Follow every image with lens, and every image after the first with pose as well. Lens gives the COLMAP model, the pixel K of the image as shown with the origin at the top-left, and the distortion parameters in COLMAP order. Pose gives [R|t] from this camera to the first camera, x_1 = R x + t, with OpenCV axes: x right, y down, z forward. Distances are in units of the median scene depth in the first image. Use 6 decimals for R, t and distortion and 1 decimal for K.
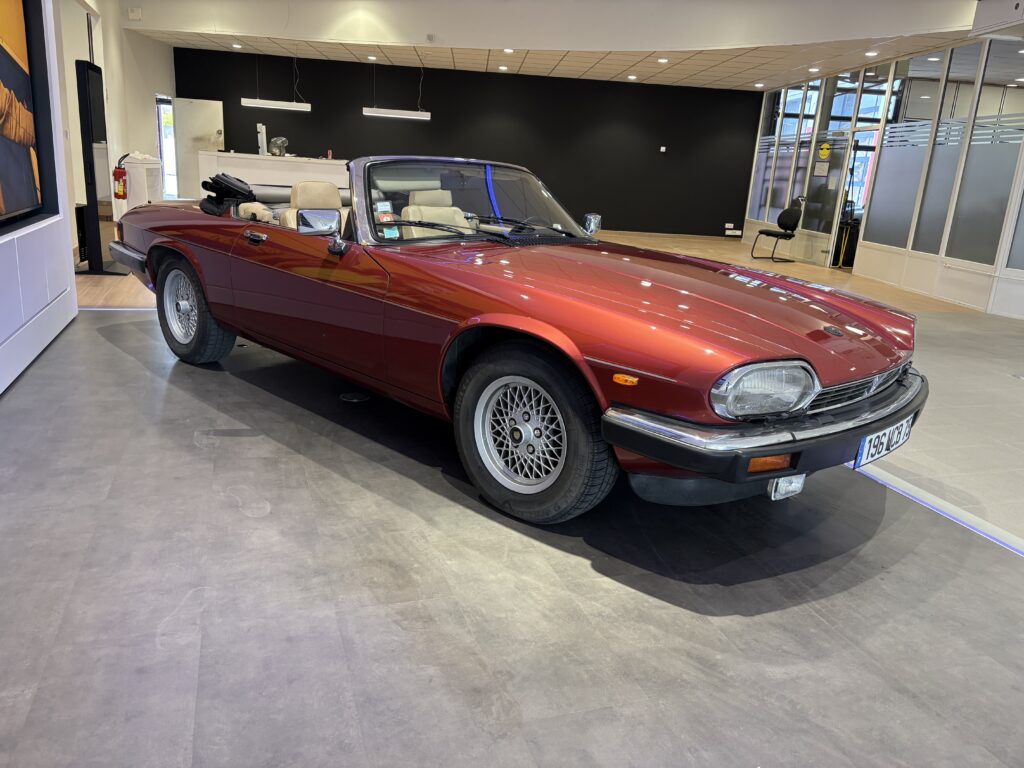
lens RADIAL K [[772.6, 0, 514.5], [0, 772.6, 380.8], [0, 0, 1]] dist [0.054936, -0.057797]
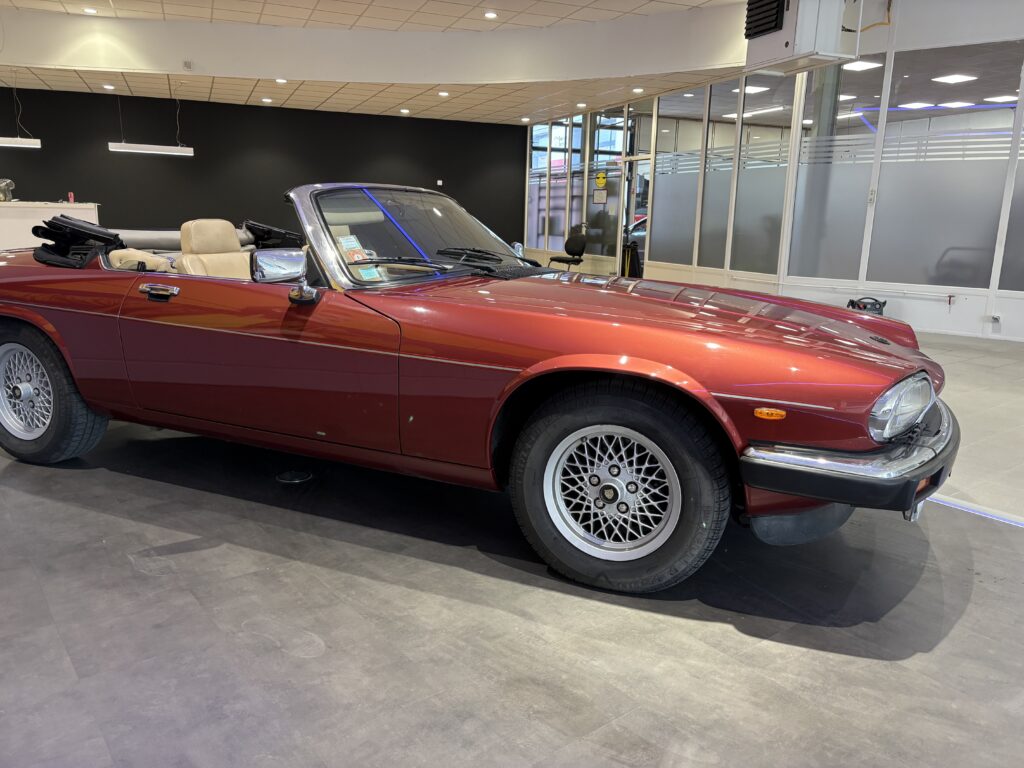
lens RADIAL K [[772.6, 0, 519.5], [0, 772.6, 385.7], [0, 0, 1]] dist [0.054936, -0.057797]
pose [[0.941512, -0.110707, 0.318274, -0.331655], [0.122944, 0.992240, -0.018556, -0.042421], [-0.313750, 0.056601, 0.947817, 0.201553]]
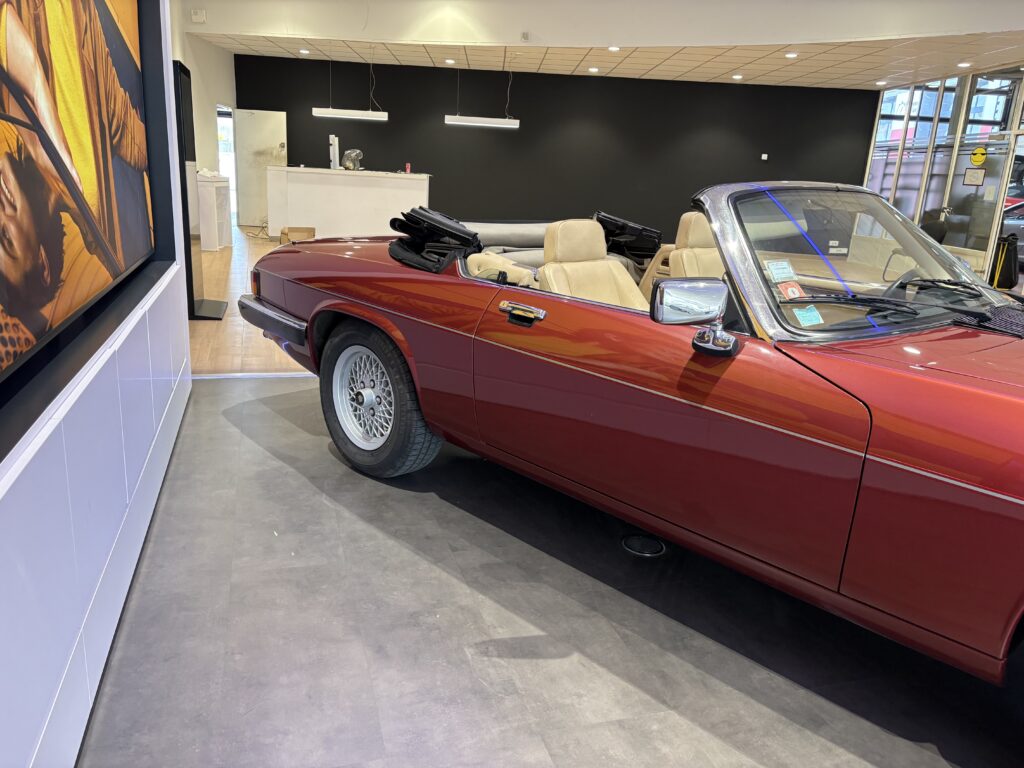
lens RADIAL K [[772.6, 0, 507.8], [0, 772.6, 383.5], [0, 0, 1]] dist [0.054936, -0.057797]
pose [[0.999349, -0.002199, -0.035999, -0.423423], [0.001977, 0.999979, -0.006219, -0.160518], [0.036012, 0.006144, 0.999332, 0.478604]]
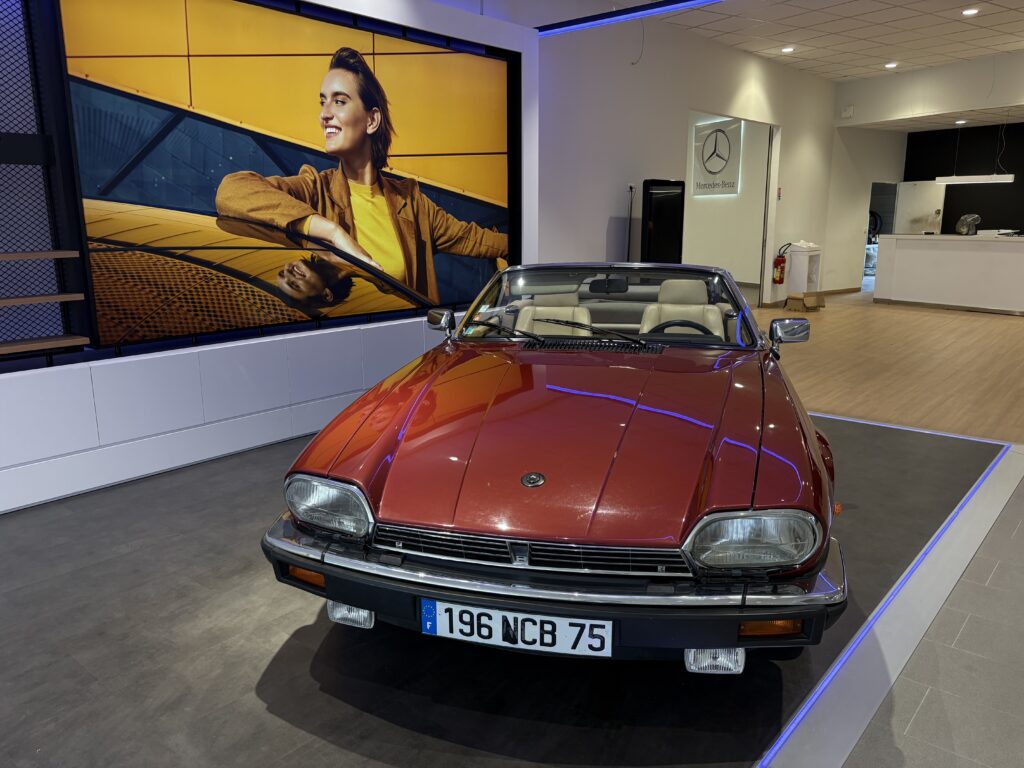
lens RADIAL K [[772.6, 0, 509.9], [0, 772.6, 382.0], [0, 0, 1]] dist [0.054936, -0.057797]
pose [[0.509292, 0.112774, -0.853173, 1.043894], [-0.190356, 0.981583, 0.016116, -0.168334], [0.839277, 0.154199, 0.521379, 0.520303]]
